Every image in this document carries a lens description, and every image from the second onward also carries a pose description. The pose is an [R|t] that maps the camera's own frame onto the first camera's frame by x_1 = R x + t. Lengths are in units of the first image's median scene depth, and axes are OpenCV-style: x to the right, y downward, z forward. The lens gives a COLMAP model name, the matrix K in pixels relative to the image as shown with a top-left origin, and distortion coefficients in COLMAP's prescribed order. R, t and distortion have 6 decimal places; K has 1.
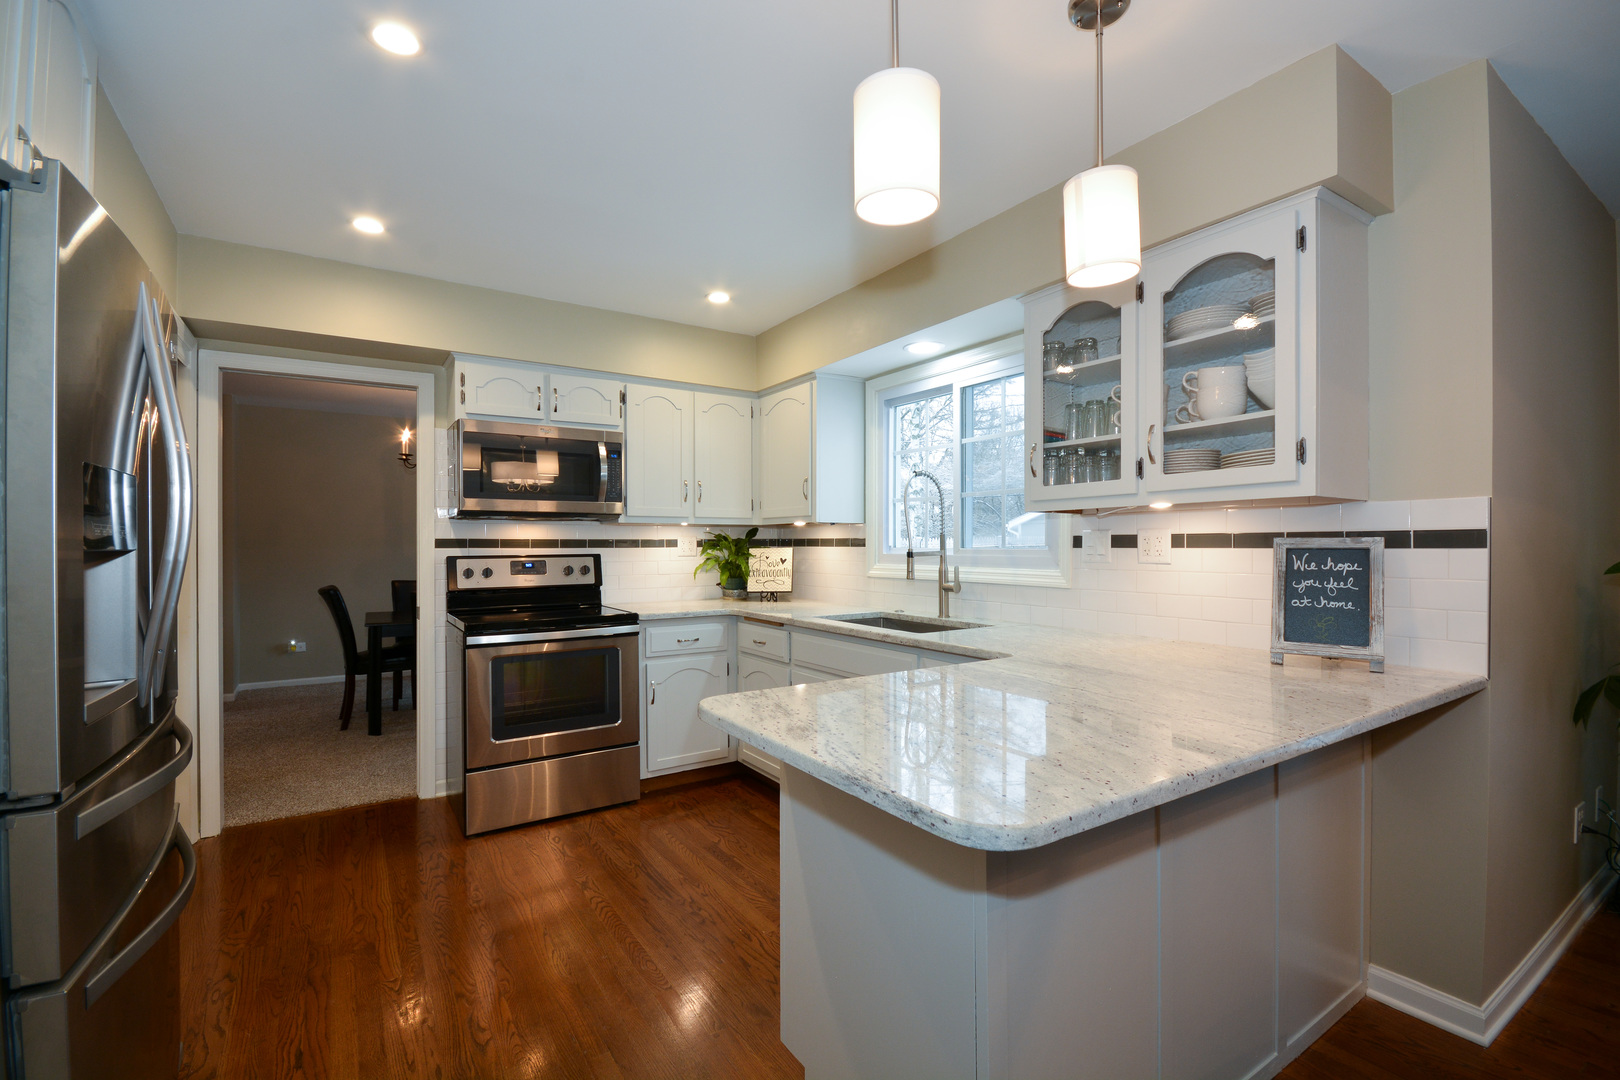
lens RADIAL K [[723.1, 0, 816.0], [0, 723.1, 543.4], [0, 0, 1]] dist [0.000296, -0.004450]
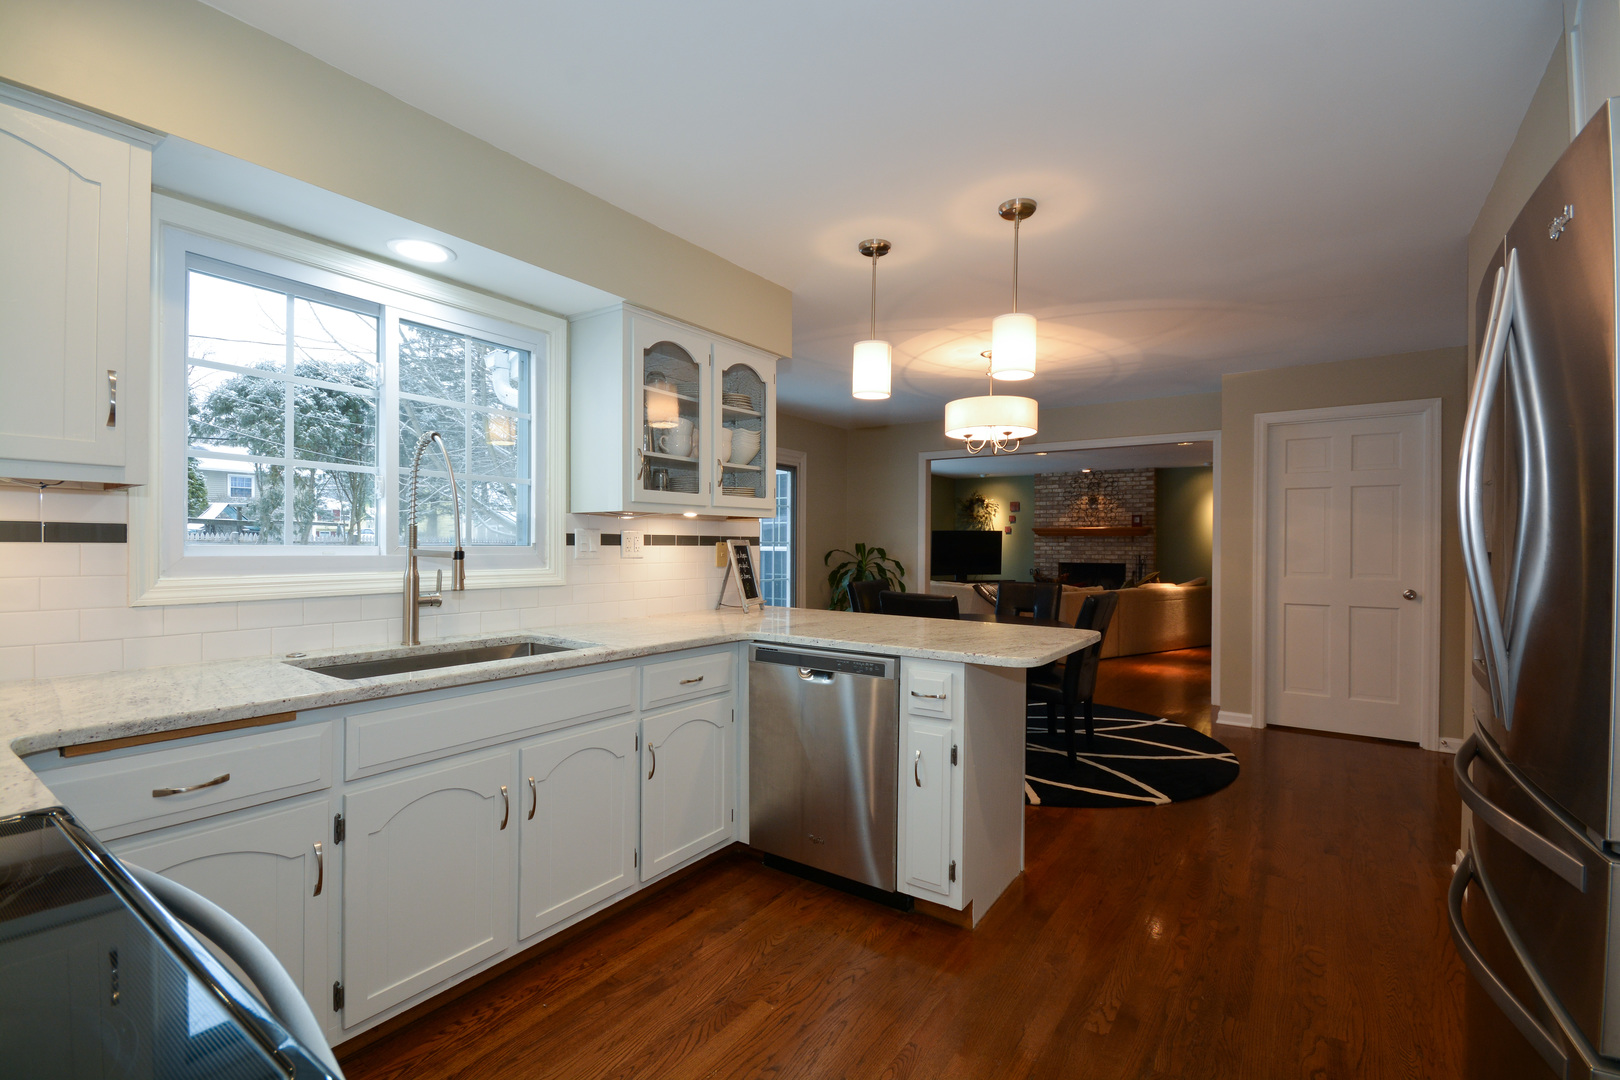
lens RADIAL K [[723.1, 0, 800.8], [0, 723.1, 540.7], [0, 0, 1]] dist [0.000296, -0.004450]
pose [[-0.356073, 0.003005, 0.934453, -1.488307], [-0.009624, 0.999930, -0.006883, 0.007518], [-0.934409, -0.011444, -0.356019, 2.185121]]
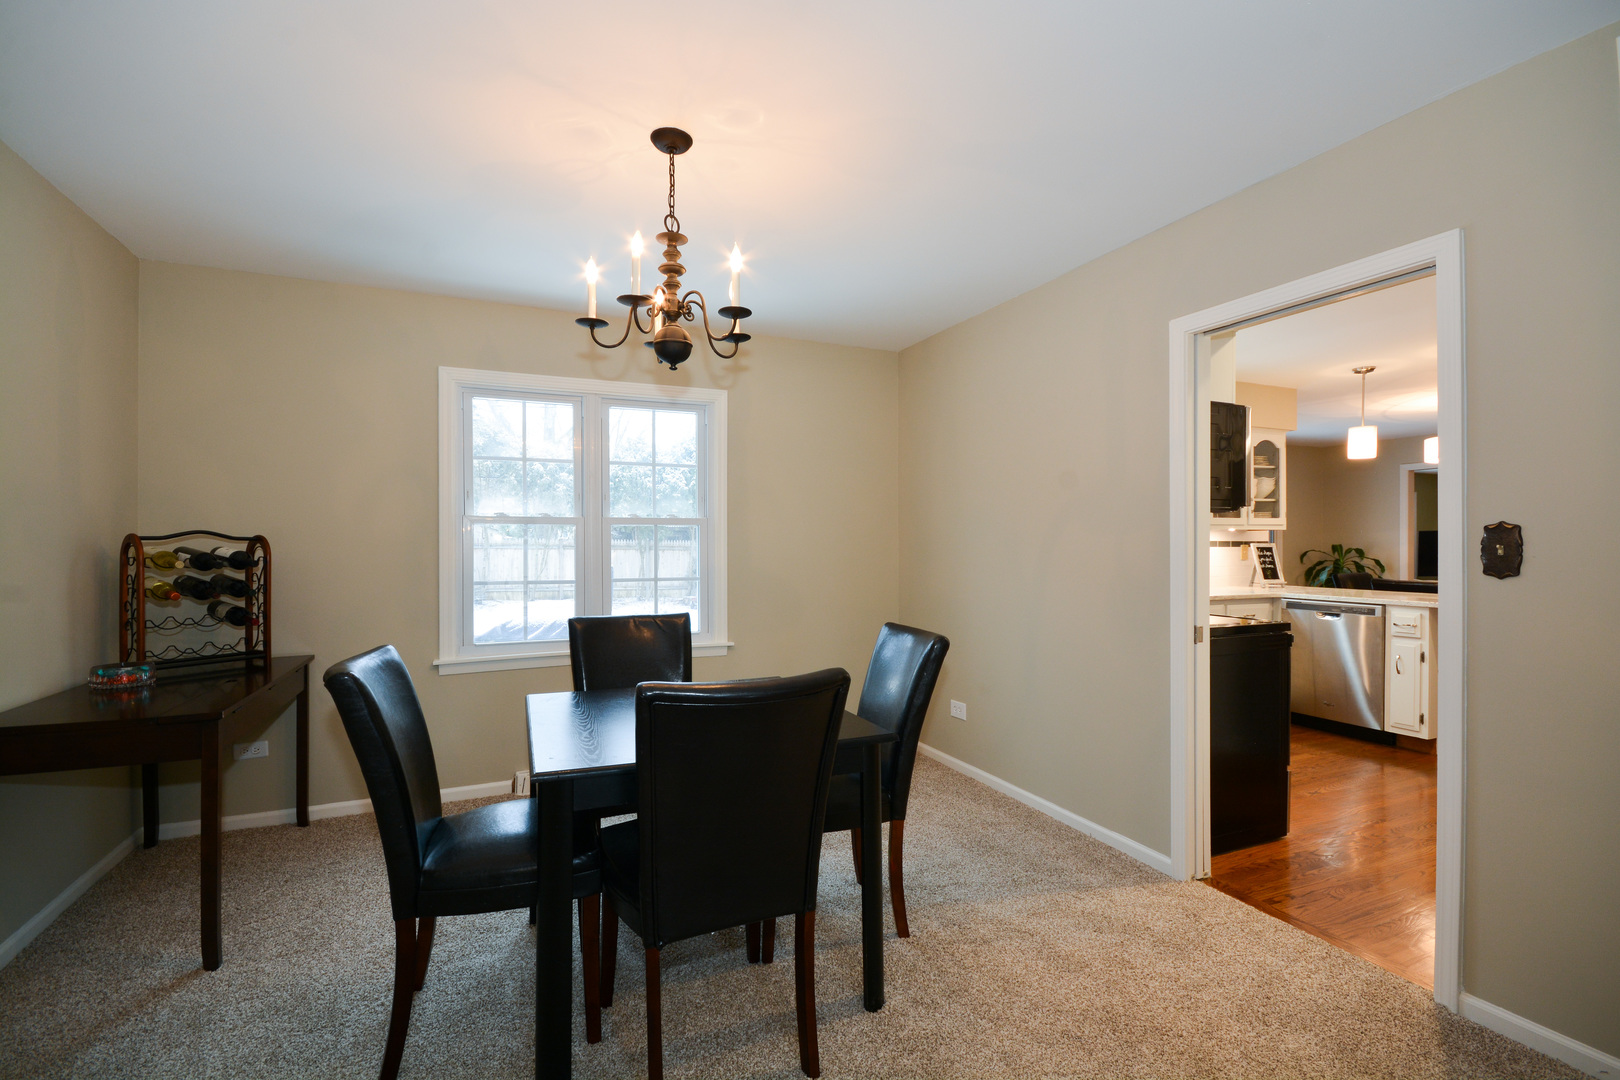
lens RADIAL K [[723.1, 0, 798.6], [0, 723.1, 548.3], [0, 0, 1]] dist [0.000296, -0.004450]
pose [[0.171457, -0.001083, 0.985191, -3.383723], [0.000565, 0.999999, 0.001001, 0.011339], [-0.985192, 0.000385, 0.171457, 3.261550]]
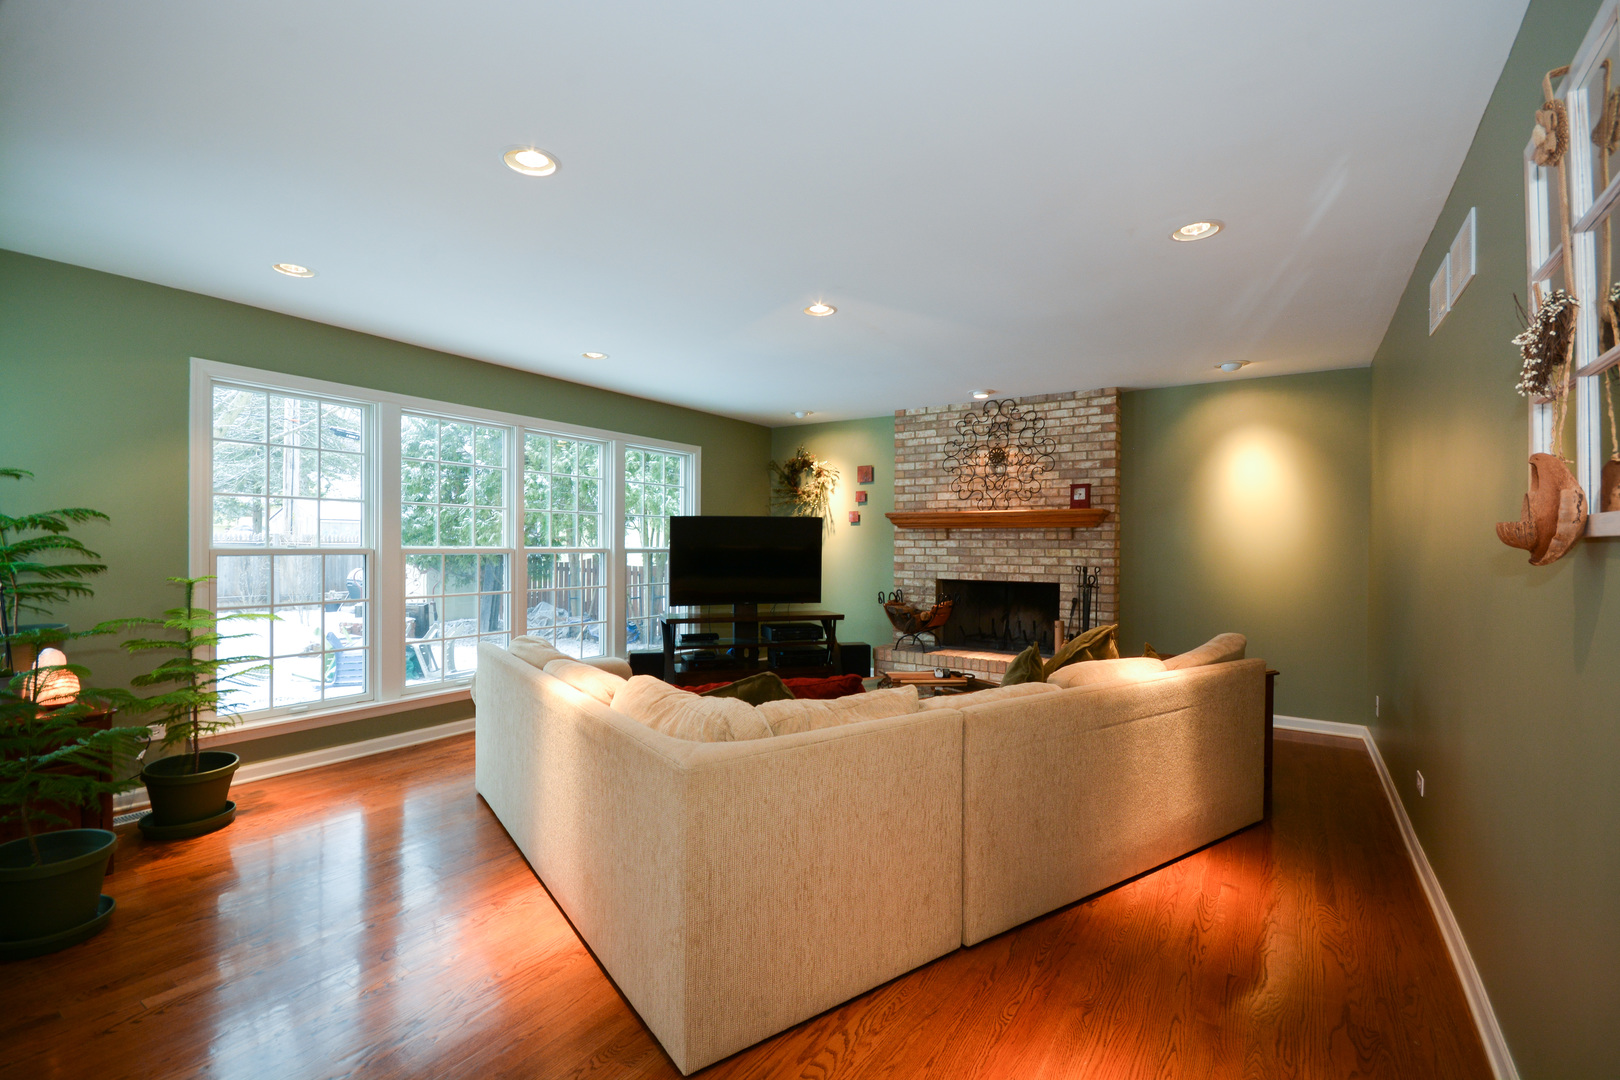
lens RADIAL K [[723.1, 0, 820.9], [0, 723.1, 540.2], [0, 0, 1]] dist [0.000296, -0.004450]
pose [[-0.400666, 0.002811, 0.916220, 1.374033], [-0.011618, 0.999899, -0.008149, -0.015792], [-0.916151, -0.013910, -0.400593, -0.988908]]
